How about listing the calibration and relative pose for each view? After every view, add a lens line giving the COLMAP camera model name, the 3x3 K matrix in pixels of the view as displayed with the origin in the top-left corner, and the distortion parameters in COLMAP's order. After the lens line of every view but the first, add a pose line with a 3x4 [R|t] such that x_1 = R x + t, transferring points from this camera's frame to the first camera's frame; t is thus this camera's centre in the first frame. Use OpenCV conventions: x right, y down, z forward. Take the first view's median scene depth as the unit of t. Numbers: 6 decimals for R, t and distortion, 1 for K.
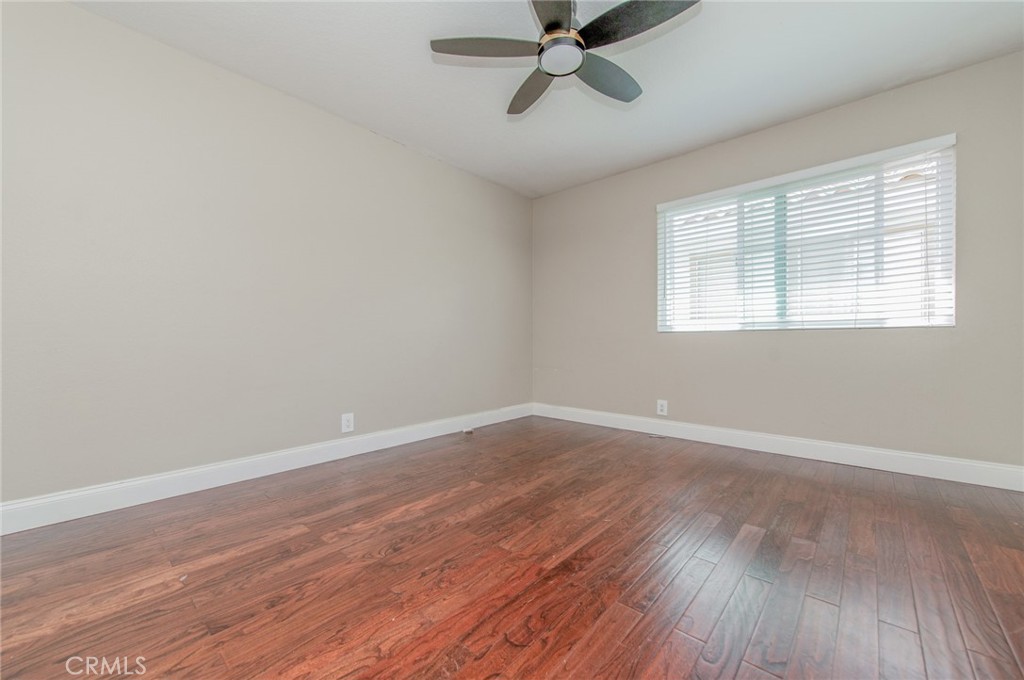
lens RADIAL K [[400.8, 0, 511.1], [0, 400.8, 339.3], [0, 0, 1]] dist [0.014116, -0.002465]
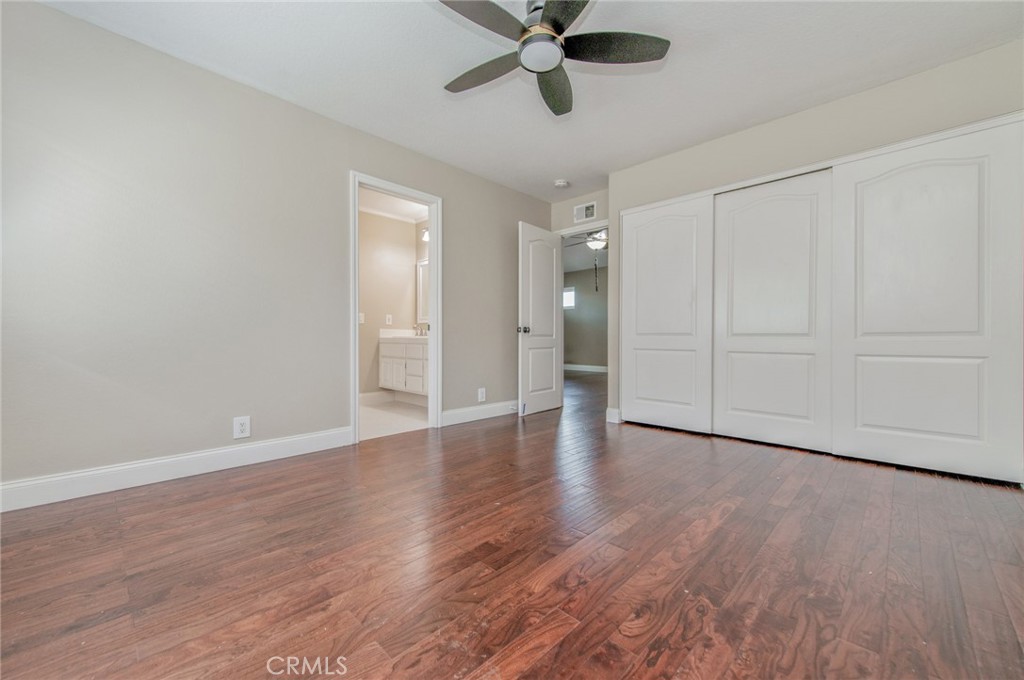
lens RADIAL K [[400.8, 0, 512.0], [0, 400.8, 336.4], [0, 0, 1]] dist [0.014116, -0.002465]
pose [[-0.998866, -0.001962, 0.047566, 0.138565], [-0.001680, 0.999981, 0.005983, 0.004517], [-0.047577, 0.005897, -0.998850, 1.866534]]
